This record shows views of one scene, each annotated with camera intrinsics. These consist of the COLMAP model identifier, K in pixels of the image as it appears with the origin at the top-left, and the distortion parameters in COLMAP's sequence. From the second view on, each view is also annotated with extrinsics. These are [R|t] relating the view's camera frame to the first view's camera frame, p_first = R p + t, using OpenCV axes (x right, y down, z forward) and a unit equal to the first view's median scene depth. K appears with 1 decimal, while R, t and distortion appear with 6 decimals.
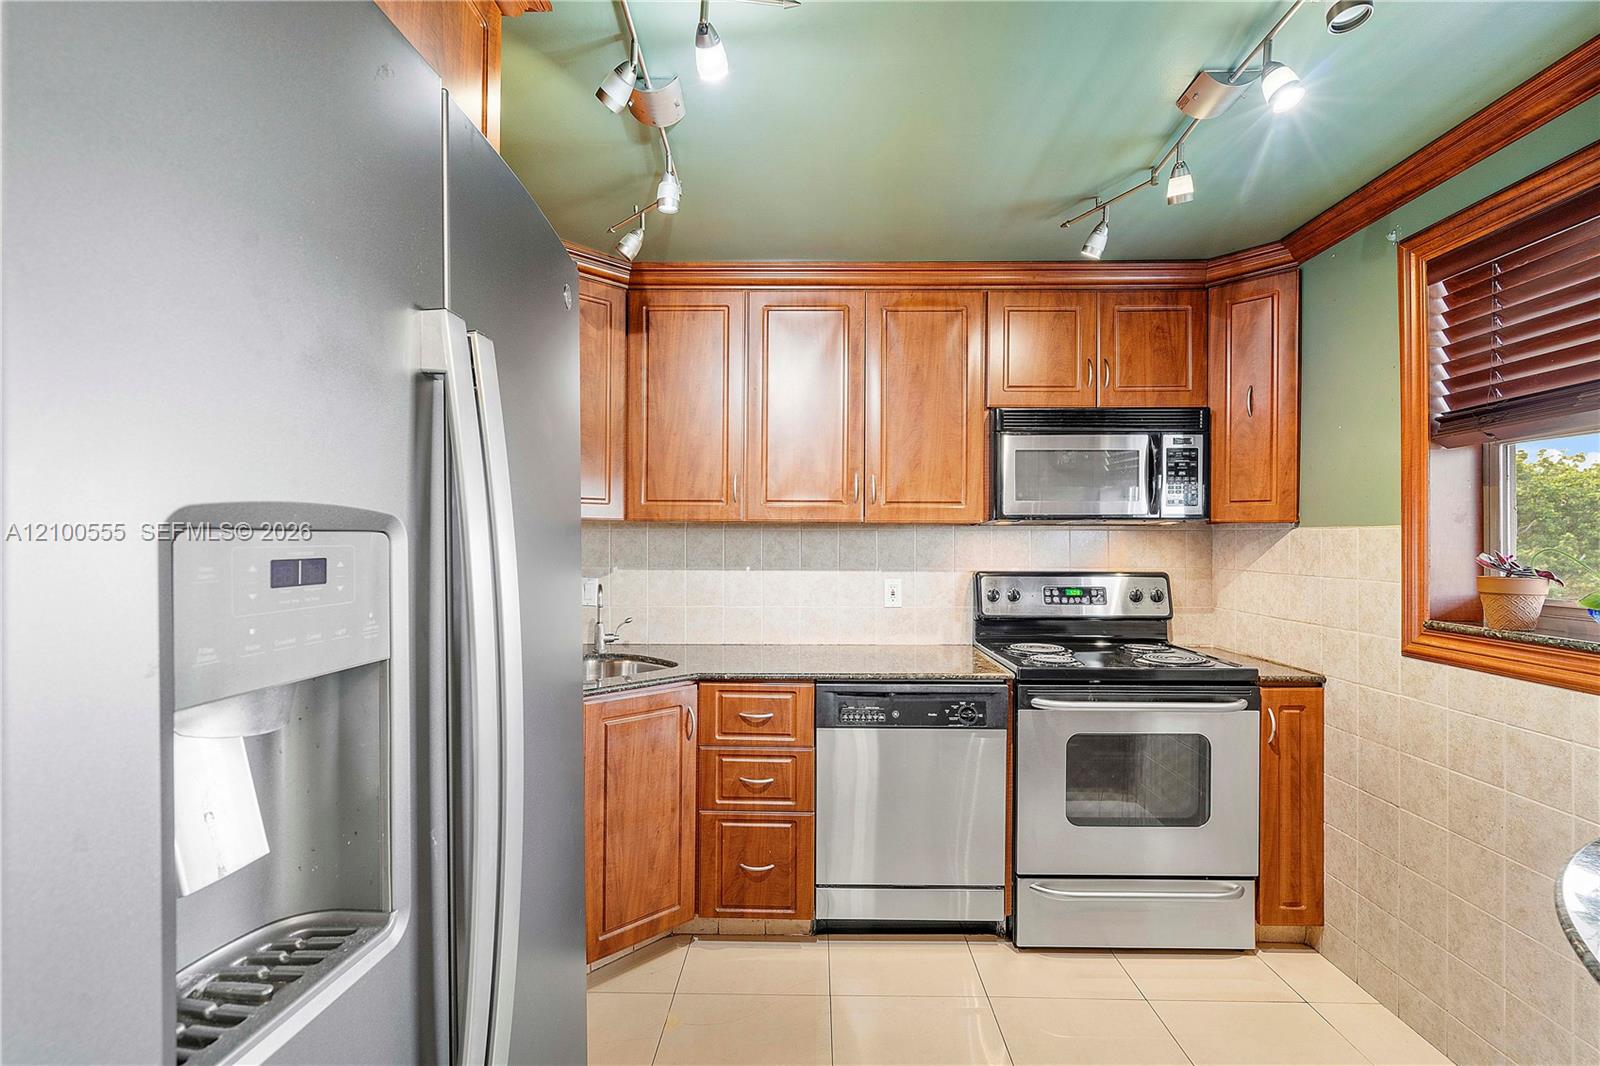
lens RADIAL K [[741.2, 0, 801.2], [0, 741.2, 536.0], [0, 0, 1]] dist [-0.002231, 0.000794]
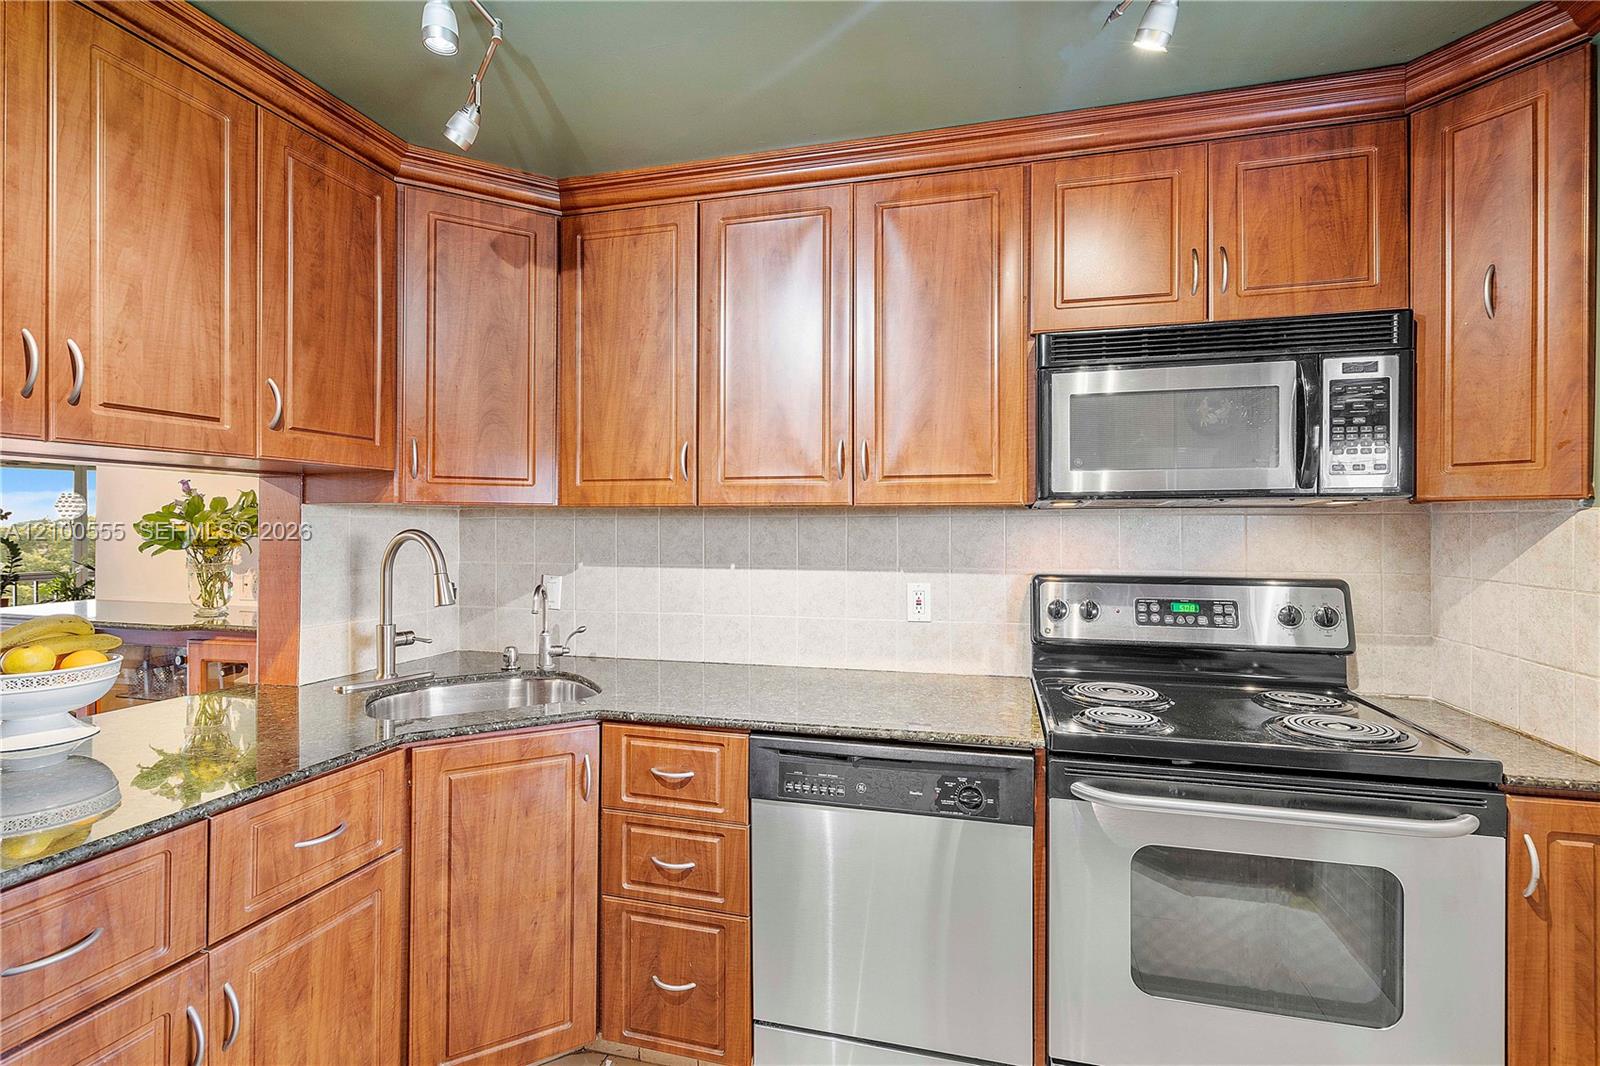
lens RADIAL K [[741.2, 0, 802.7], [0, 741.2, 521.9], [0, 0, 1]] dist [-0.002231, 0.000794]
pose [[0.970346, -0.003739, -0.241693, 0.237323], [0.003488, 0.999993, -0.001464, -0.002054], [0.241696, 0.000577, 0.970352, 0.326688]]
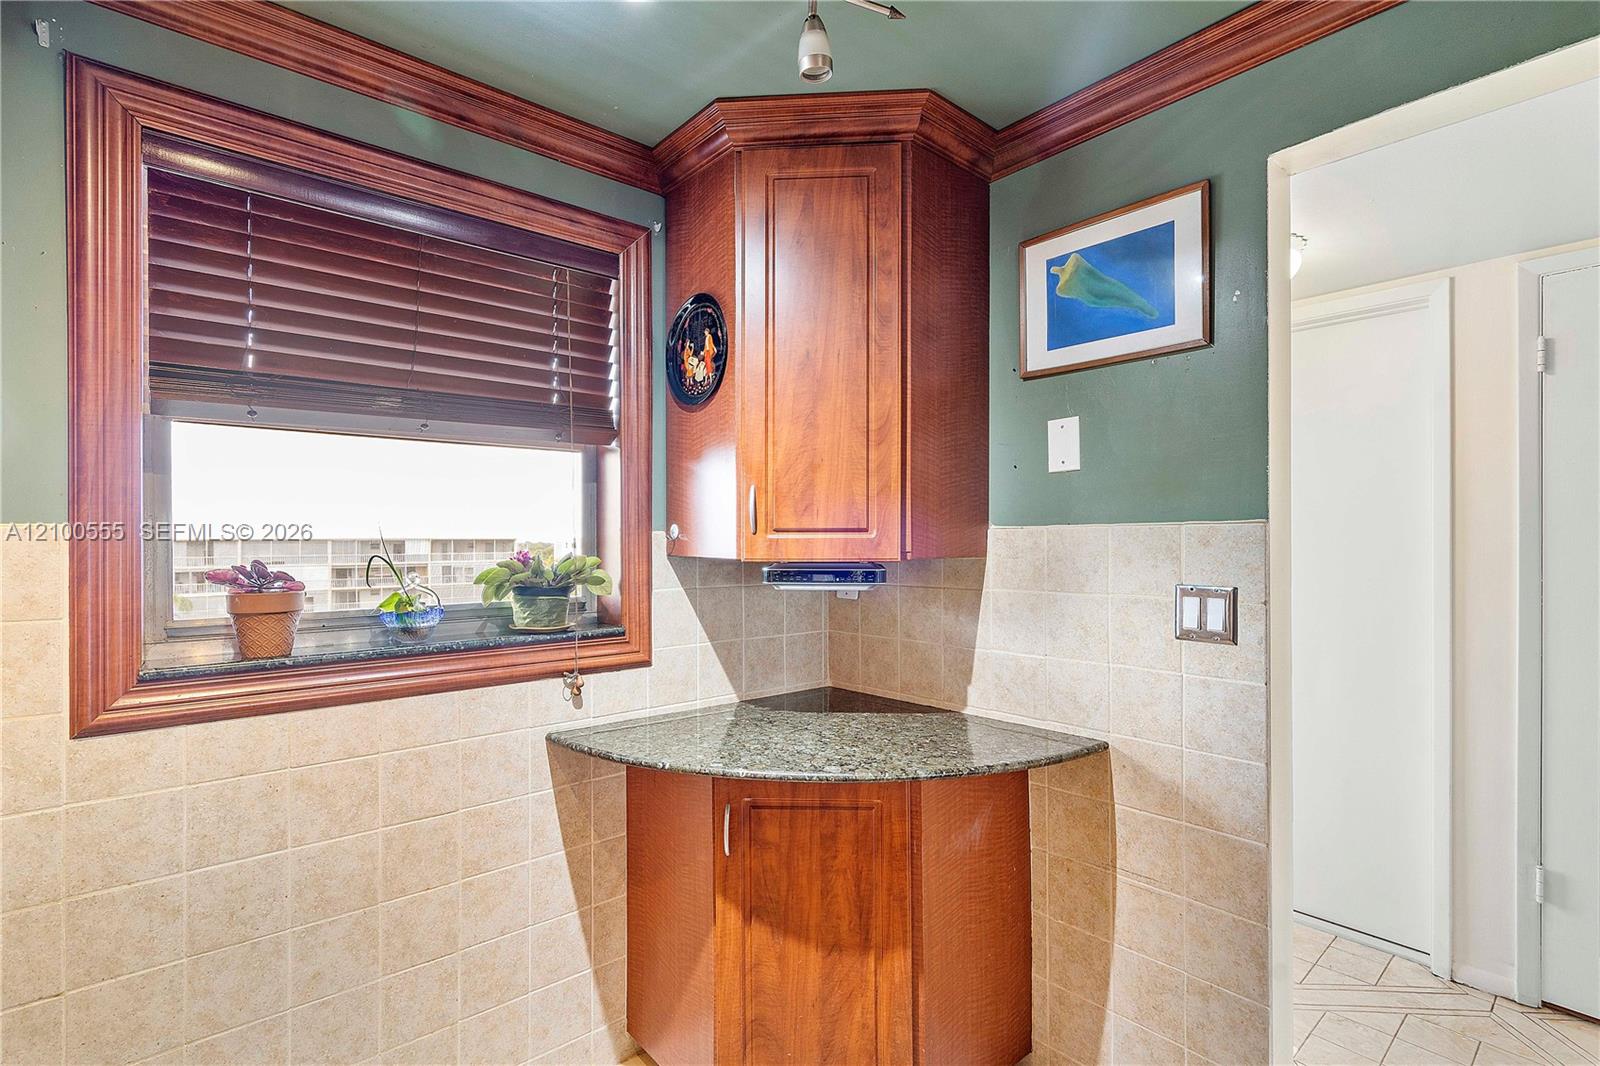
lens RADIAL K [[741.2, 0, 811.2], [0, 741.2, 538.6], [0, 0, 1]] dist [-0.002231, 0.000794]
pose [[-0.670560, -0.001276, 0.741854, -0.038459], [-0.002407, 0.999997, -0.000456, -0.003286], [-0.741851, -0.002091, -0.670561, 0.823001]]
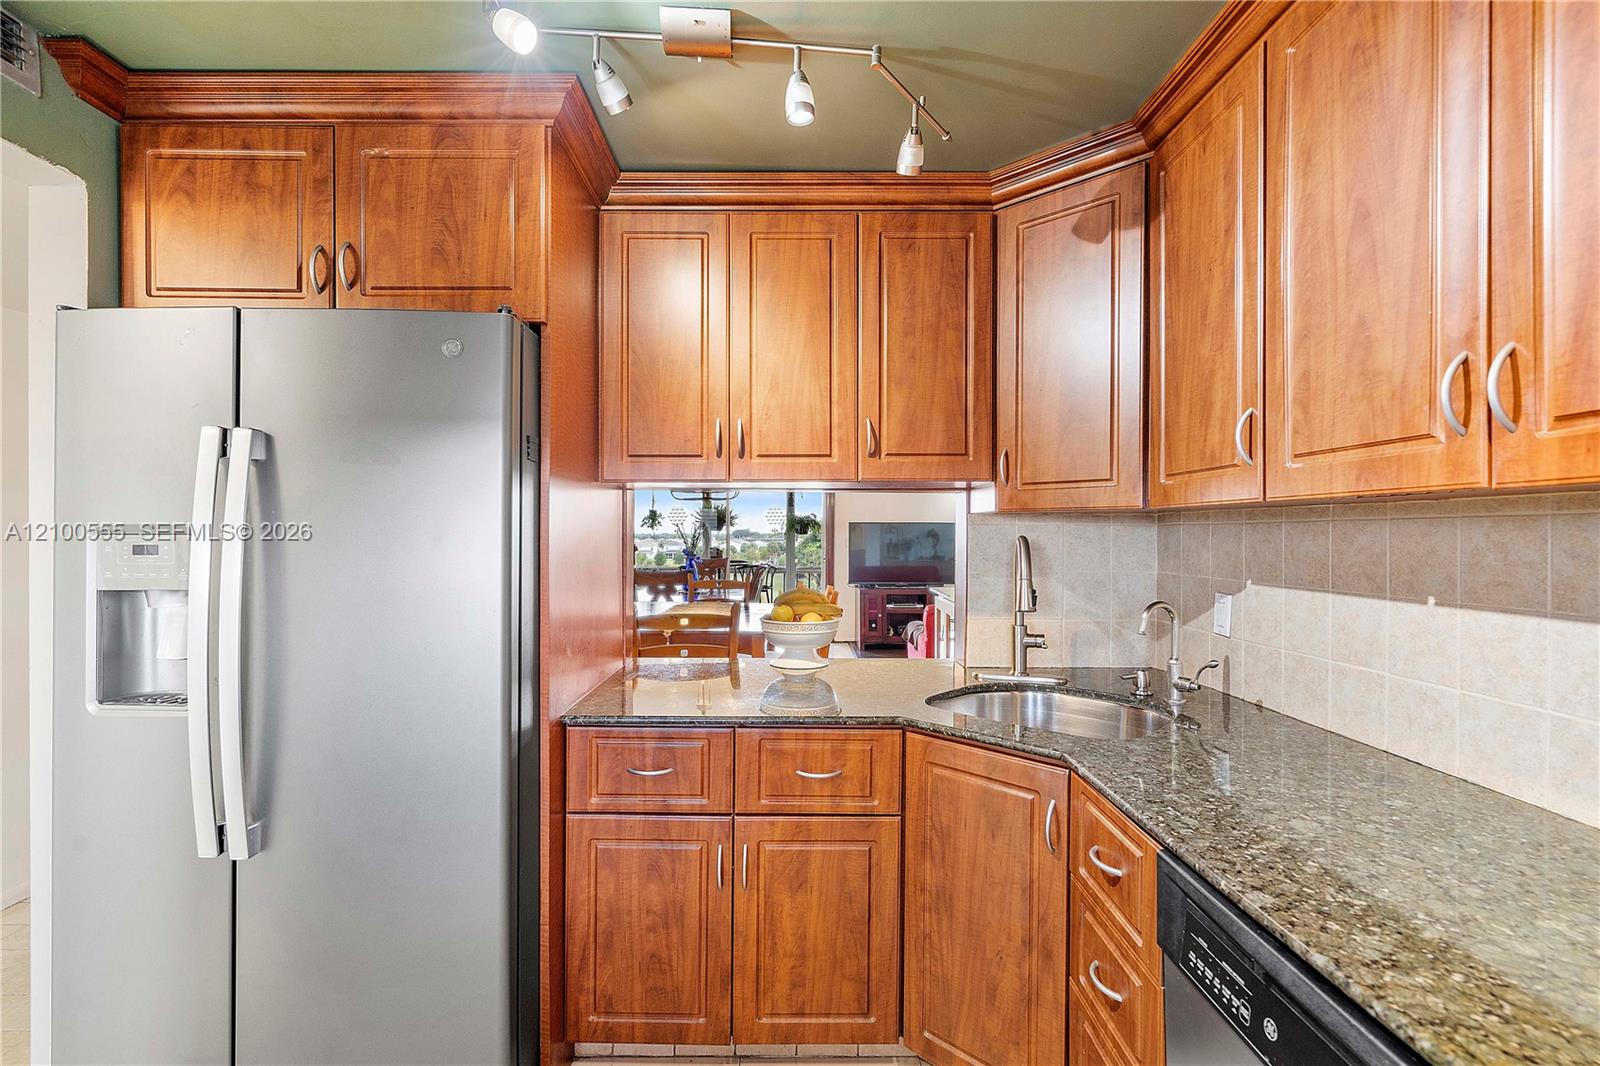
lens RADIAL K [[741.2, 0, 793.9], [0, 741.2, 533.0], [0, 0, 1]] dist [-0.002231, 0.000794]
pose [[0.021510, -0.002513, -0.999765, 0.472529], [0.005104, 0.999984, -0.002404, 0.001310], [0.999756, -0.005051, 0.021523, 0.752928]]
